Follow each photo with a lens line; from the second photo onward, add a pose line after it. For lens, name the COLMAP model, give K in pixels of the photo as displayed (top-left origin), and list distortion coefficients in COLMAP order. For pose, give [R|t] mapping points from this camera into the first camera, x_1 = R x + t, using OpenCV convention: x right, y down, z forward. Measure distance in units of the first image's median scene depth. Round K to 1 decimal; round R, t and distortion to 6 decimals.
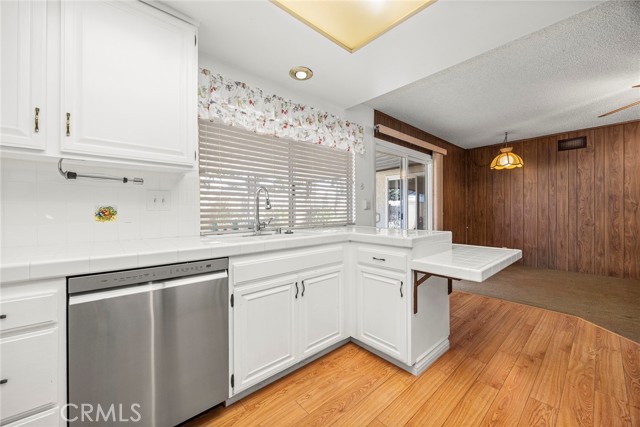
lens RADIAL K [[244.4, 0, 320.6], [0, 244.4, 211.2], [0, 0, 1]] dist [0.000057, -0.000014]
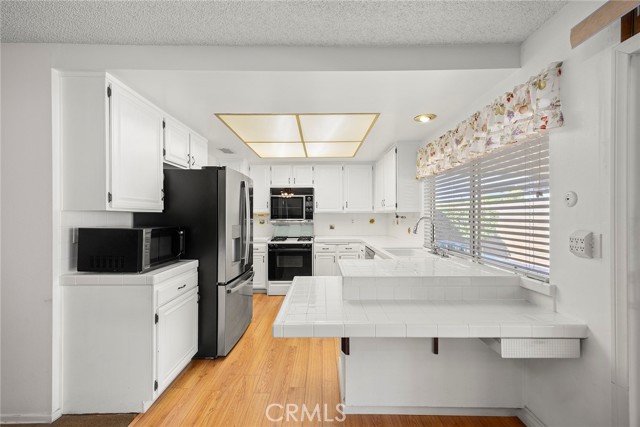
lens RADIAL K [[259.1, 0, 320.7], [0, 259.1, 215.6], [0, 0, 1]] dist [0.000924, 0.000073]
pose [[-0.659096, 0.007700, -0.752020, 0.881488], [0.003443, 0.999968, 0.007221, -0.086486], [0.752051, 0.002170, -0.659101, 1.086588]]
